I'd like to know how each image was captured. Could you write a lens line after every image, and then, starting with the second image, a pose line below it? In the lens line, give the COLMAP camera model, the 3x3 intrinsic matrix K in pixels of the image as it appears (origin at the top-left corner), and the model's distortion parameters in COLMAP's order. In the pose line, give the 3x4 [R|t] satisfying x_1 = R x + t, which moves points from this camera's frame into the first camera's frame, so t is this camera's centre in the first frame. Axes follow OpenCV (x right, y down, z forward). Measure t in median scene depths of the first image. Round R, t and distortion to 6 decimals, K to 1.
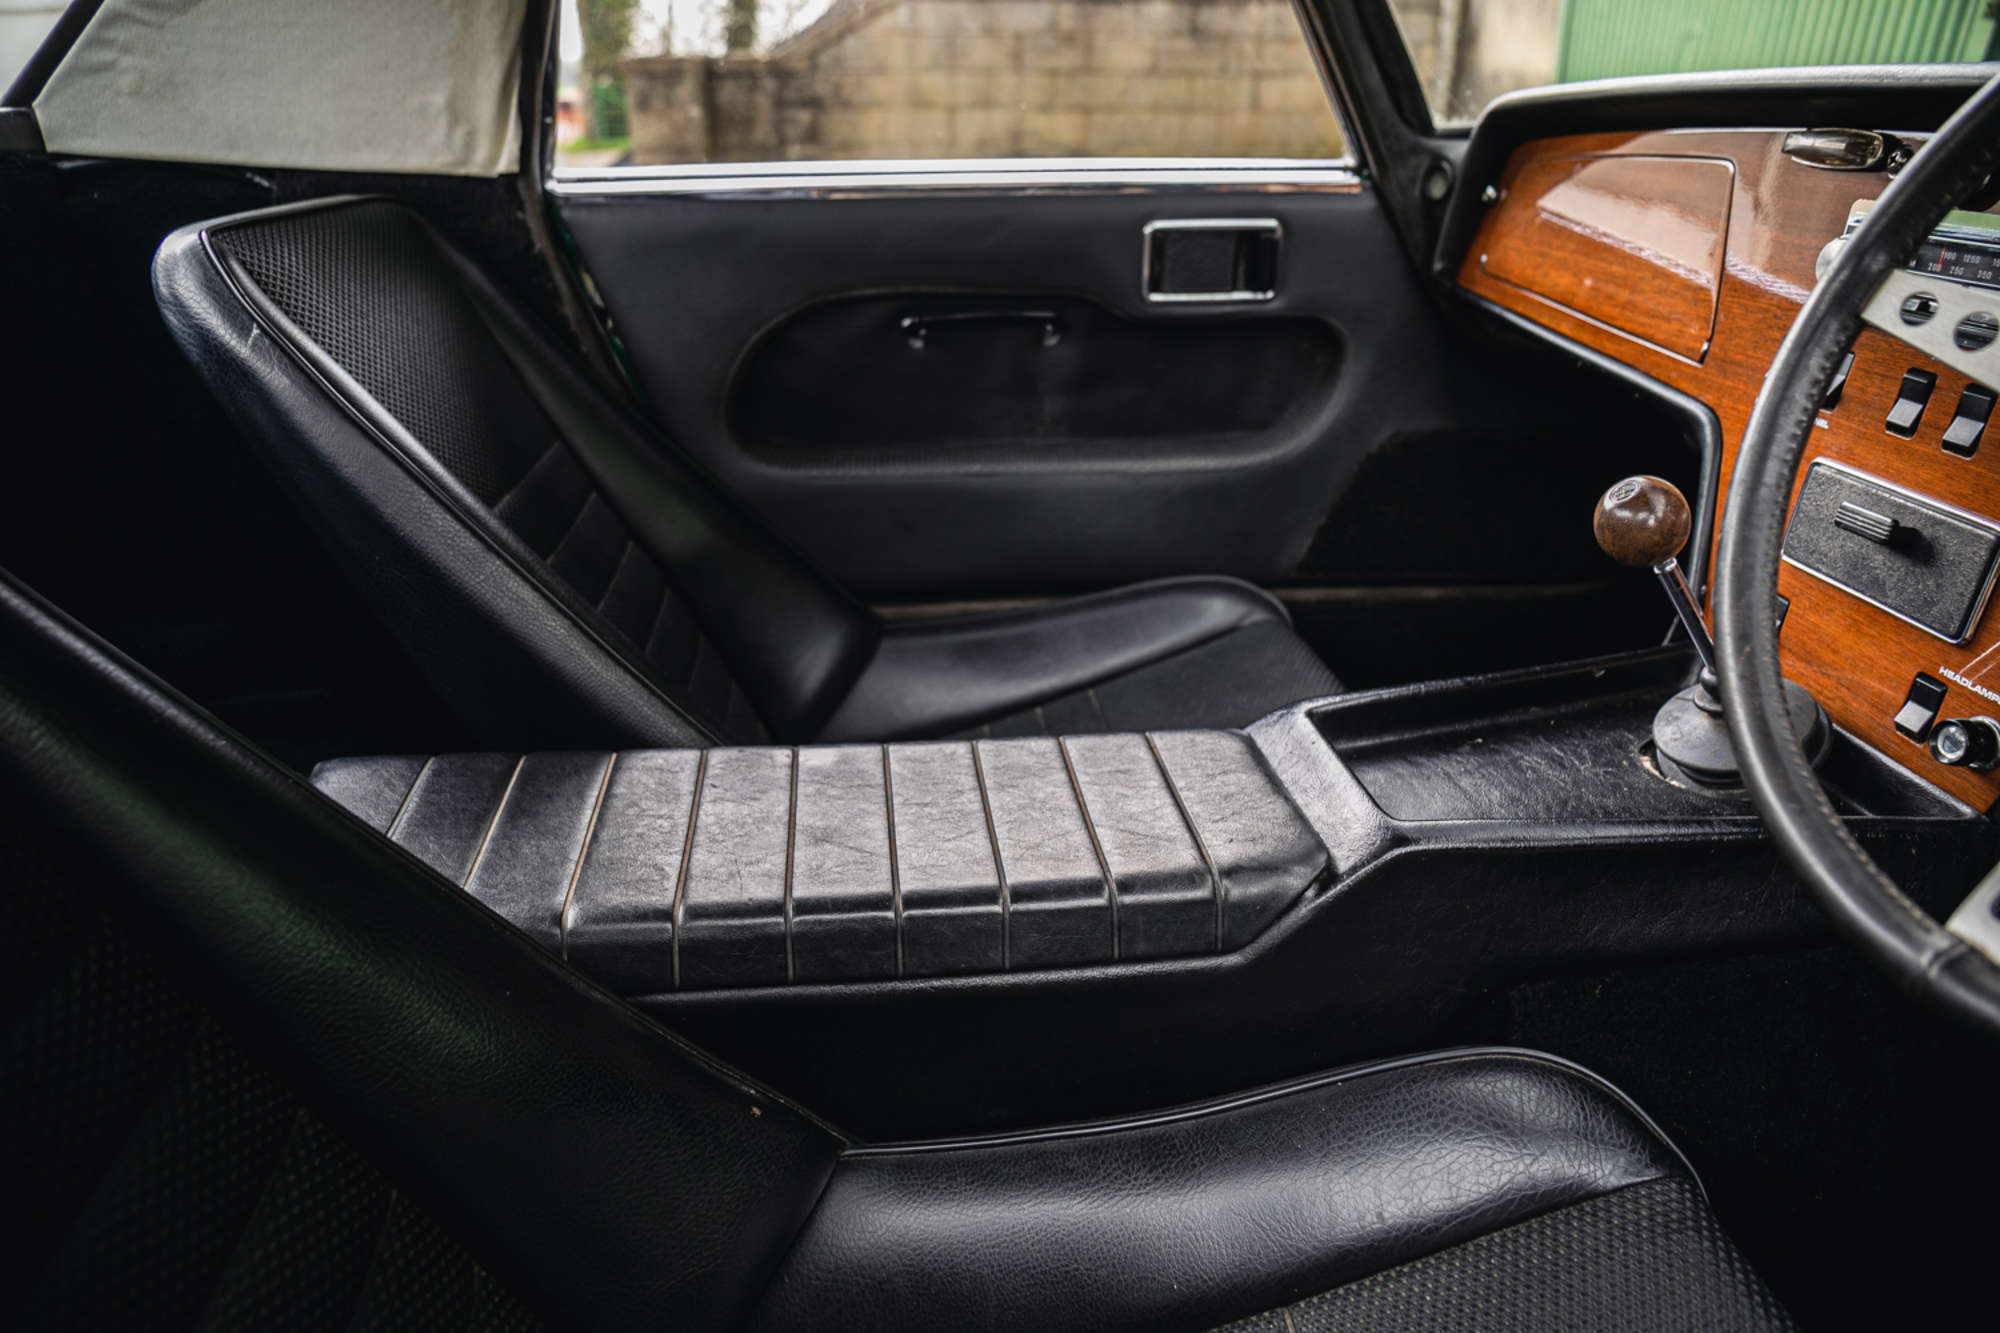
lens RADIAL K [[1326.7, 0, 1000.0], [0, 1326.7, 666.5], [0, 0, 1]] dist [-0.097472, 0.077825]
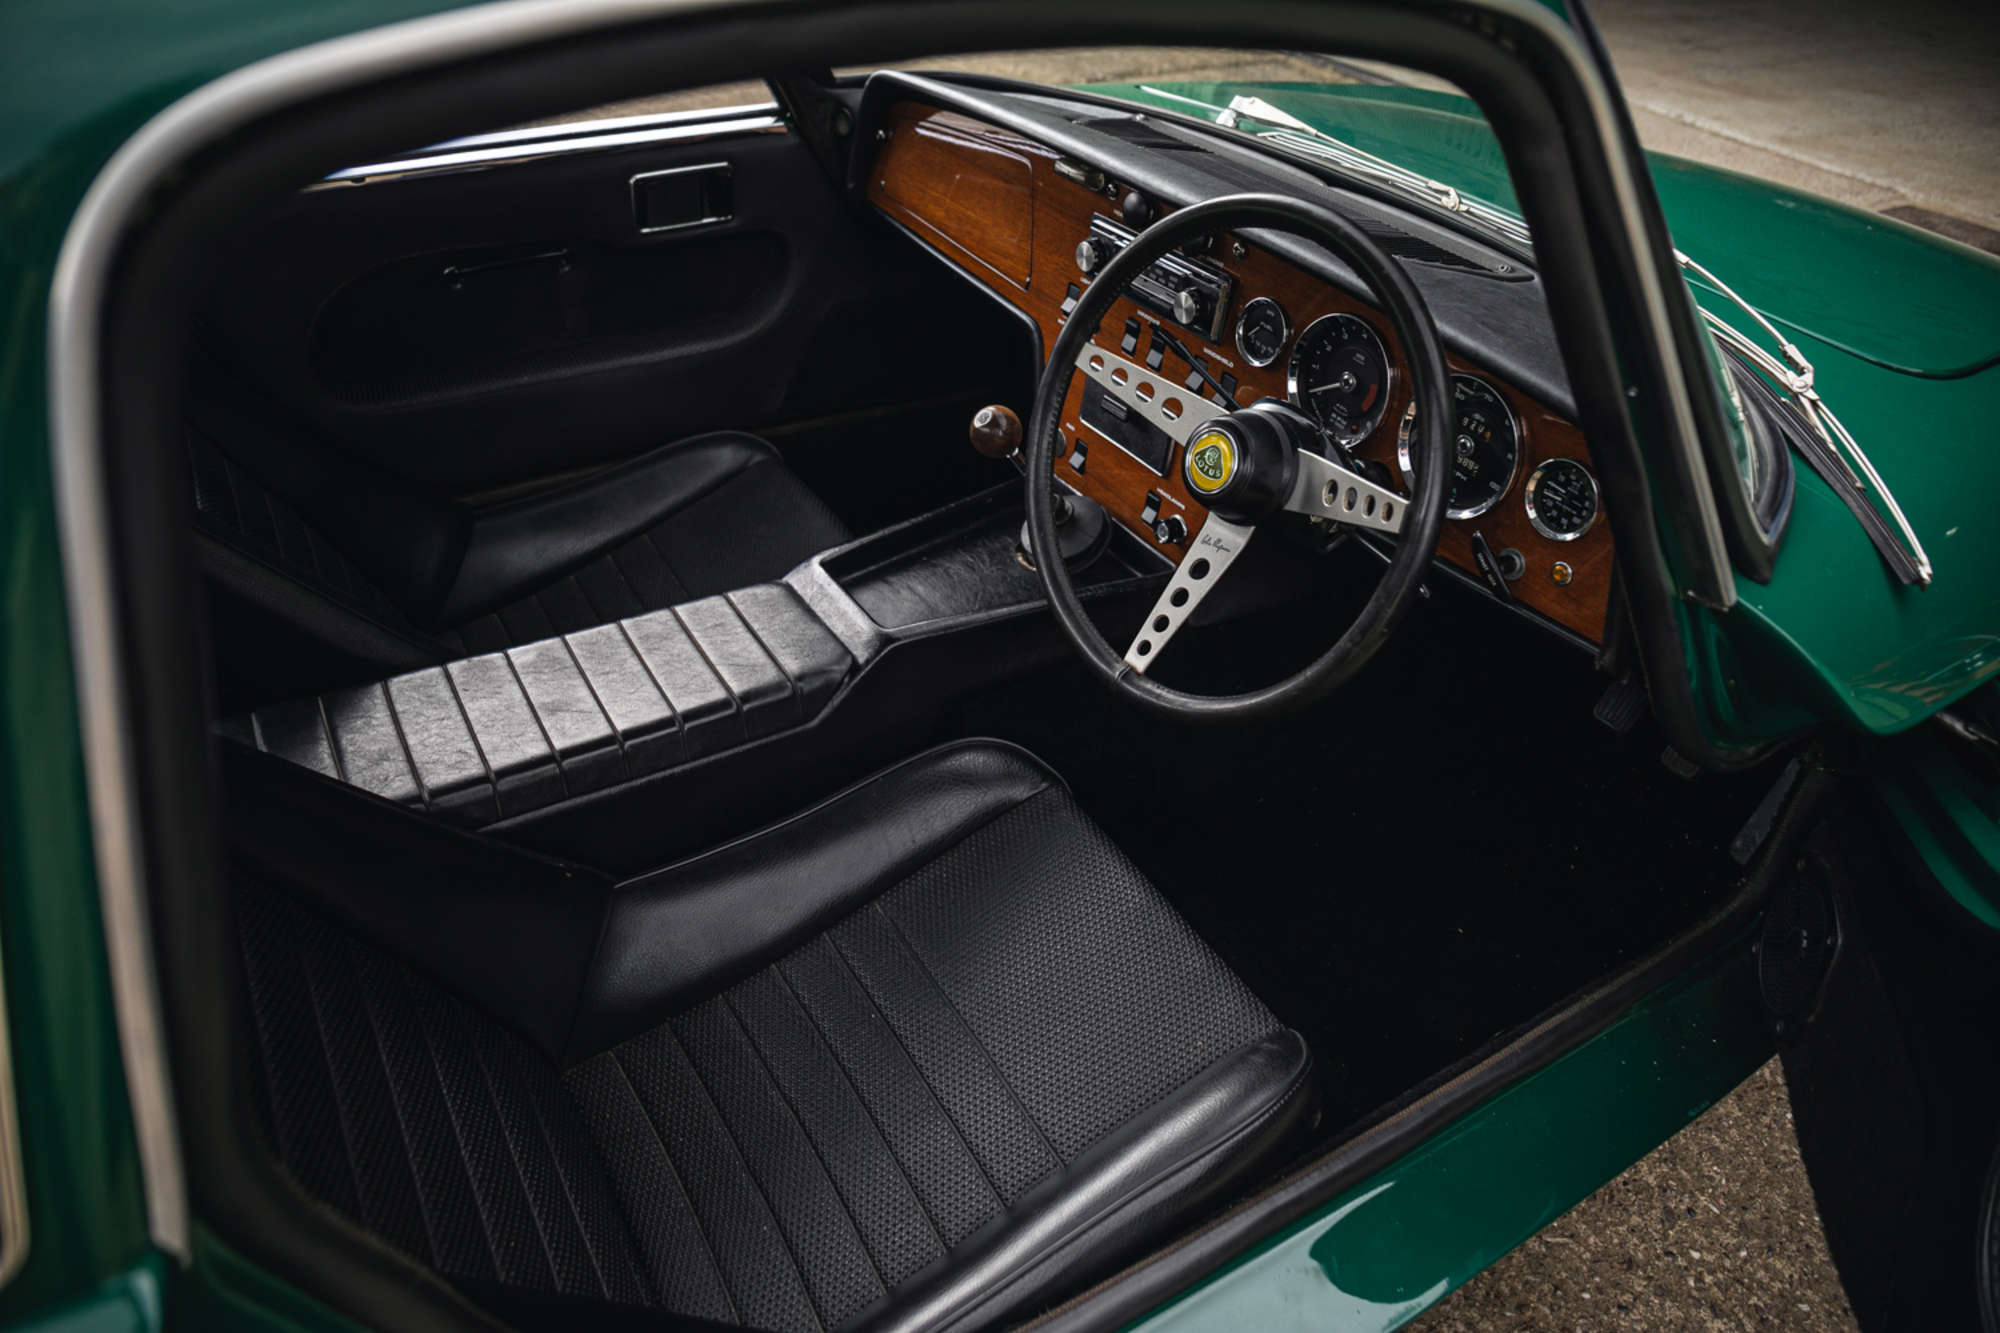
lens RADIAL K [[1326.7, 0, 1000.0], [0, 1326.7, 666.5], [0, 0, 1]] dist [-0.097472, 0.077825]
pose [[0.909392, -0.208158, 0.360107, -0.178576], [0.125722, 0.962830, 0.239067, -0.205130], [-0.396485, -0.172132, 0.901759, -0.572023]]
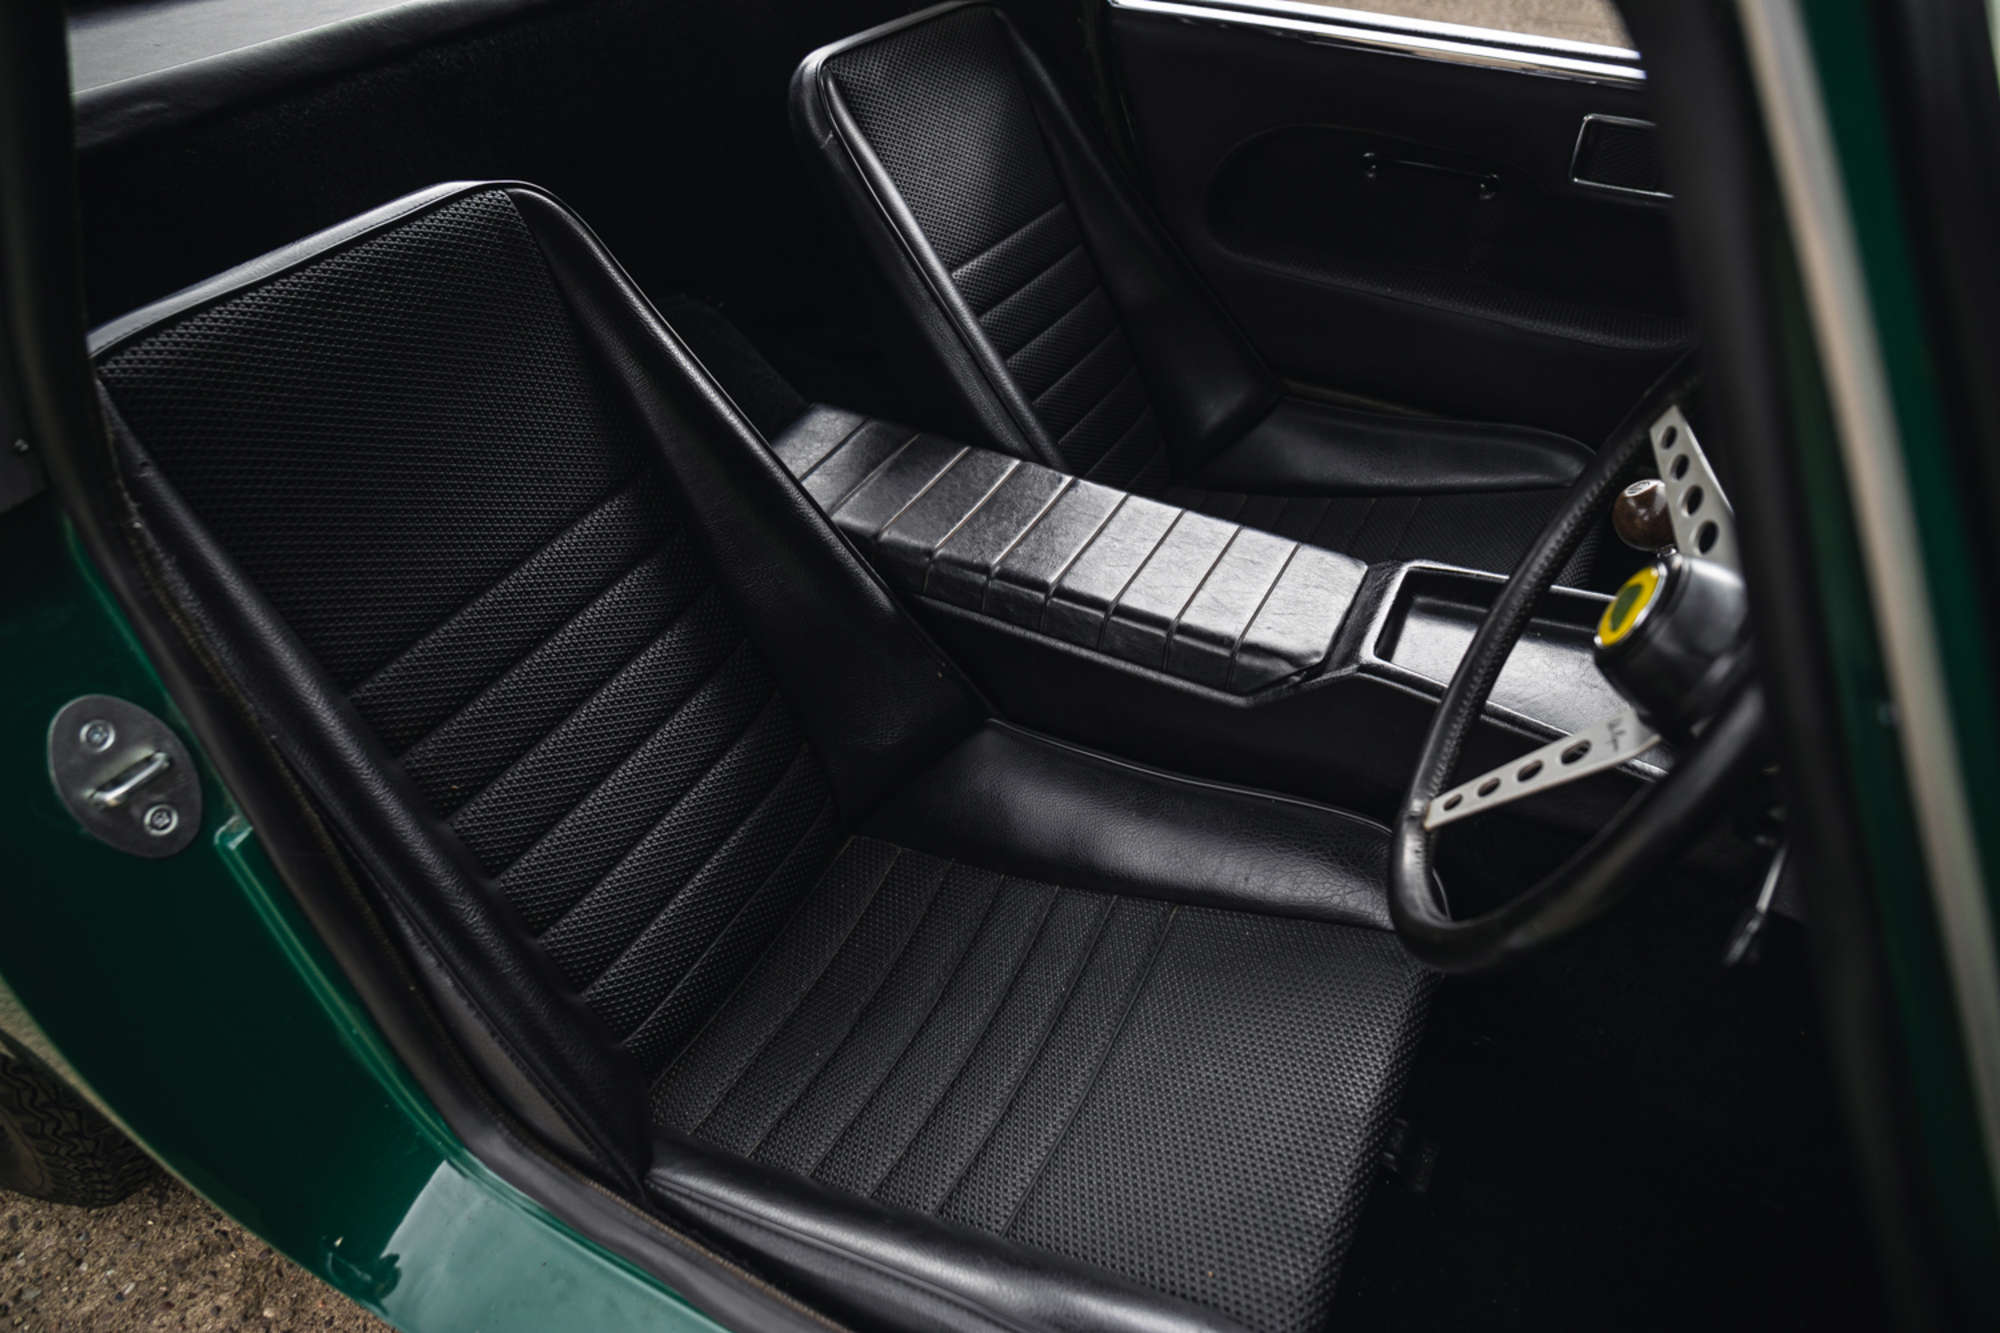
lens RADIAL K [[1326.7, 0, 1000.0], [0, 1326.7, 666.5], [0, 0, 1]] dist [-0.097472, 0.077825]
pose [[0.840034, 0.362001, -0.404102, 0.466273], [-0.247394, 0.918484, 0.308518, -0.188004], [0.482845, -0.159193, 0.861115, -0.389795]]
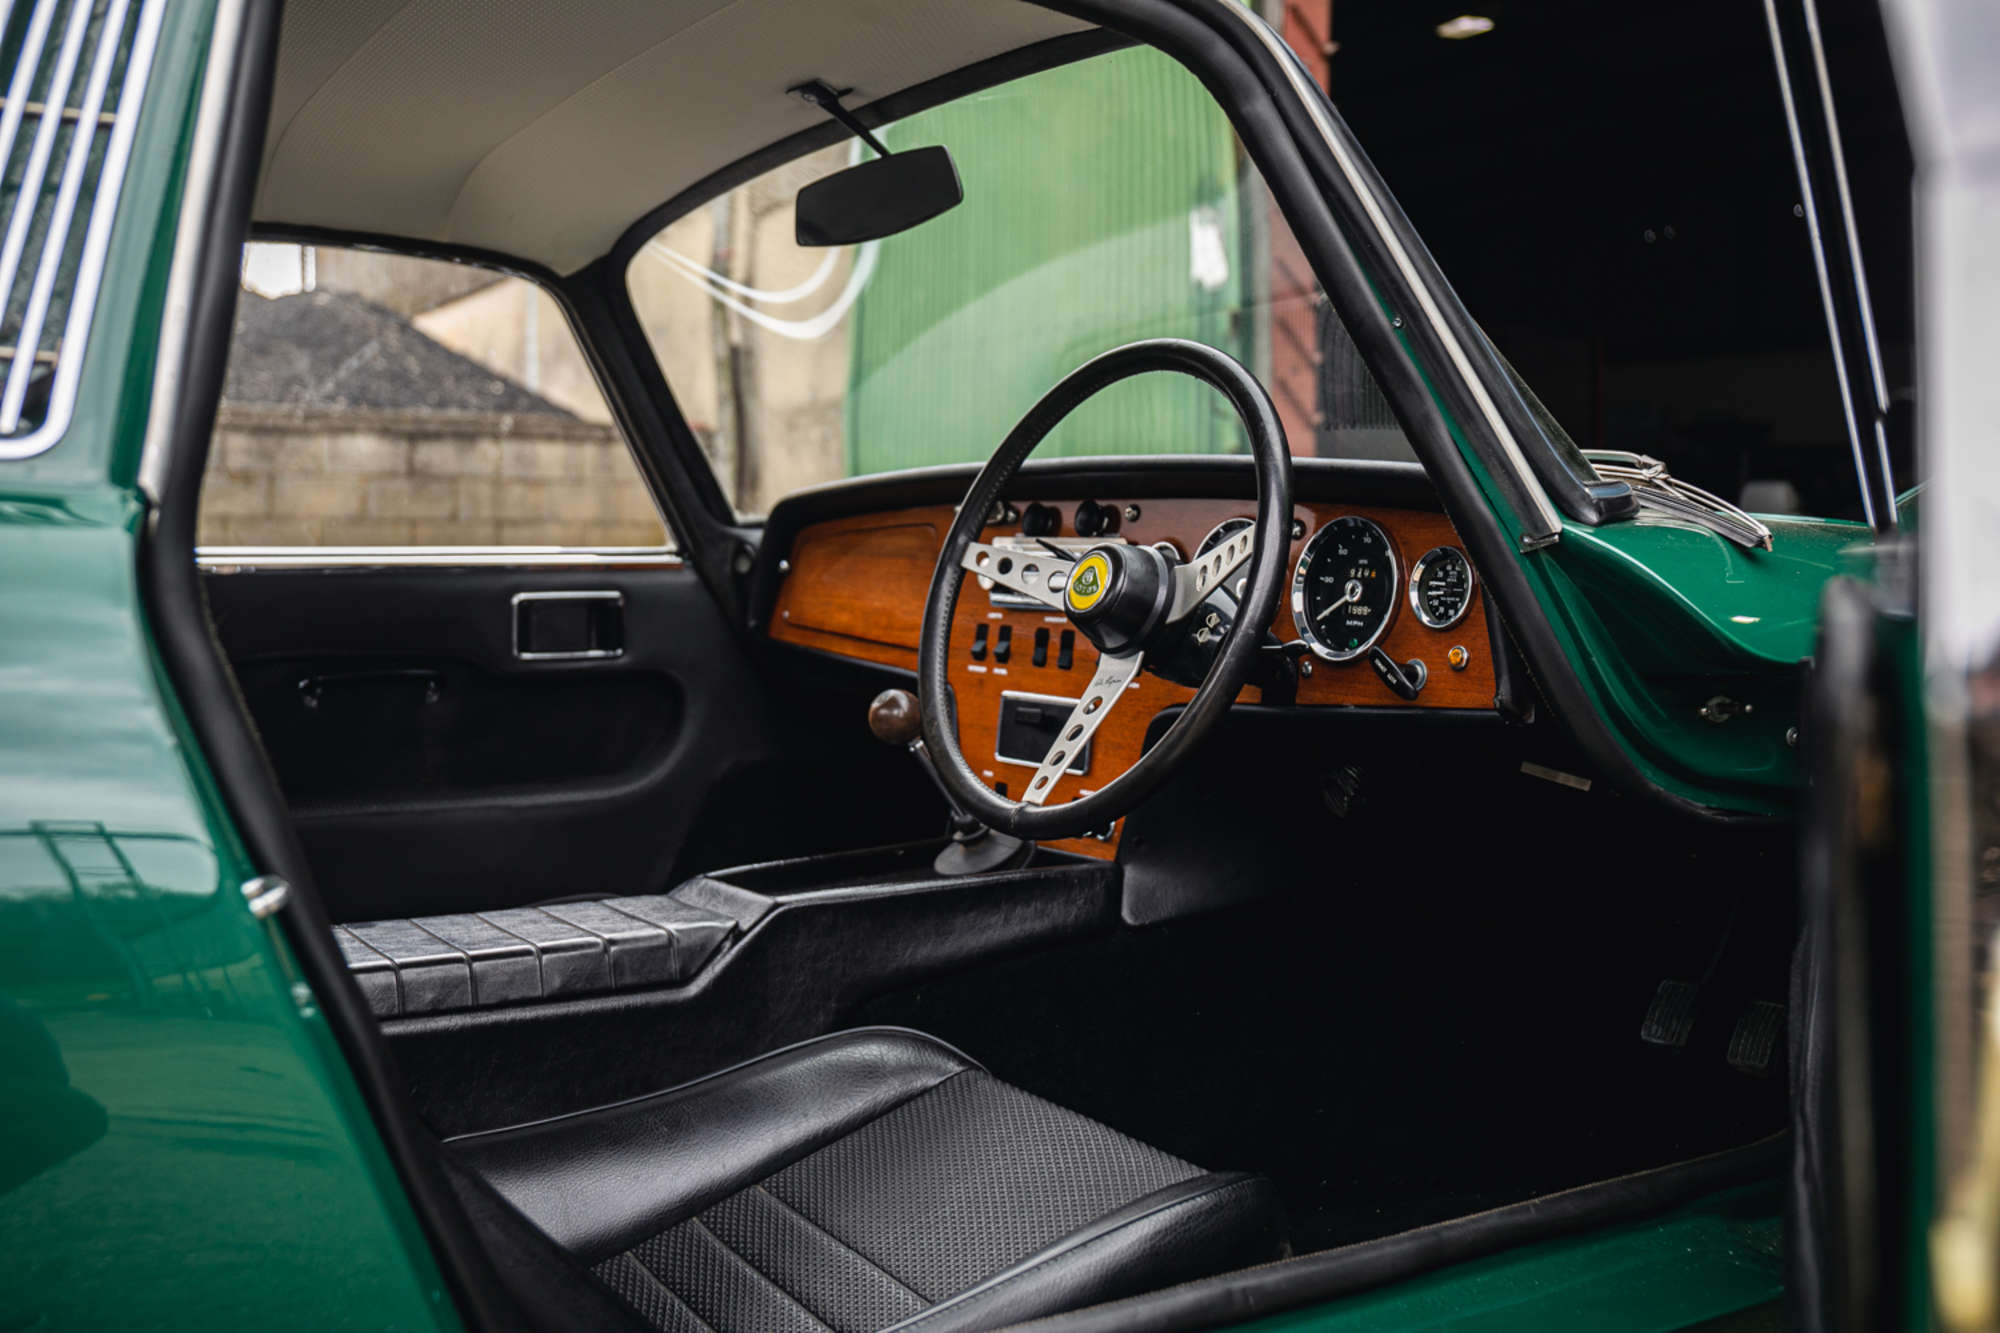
lens RADIAL K [[1882.0, 0, 1000.0], [0, 1882.0, 666.5], [0, 0, 1]] dist [-0.011444, -0.004681]
pose [[0.901001, -0.028942, 0.432851, -0.356904], [0.177803, 0.934754, -0.307605, 0.507089], [-0.395706, 0.354114, 0.847360, -0.937658]]
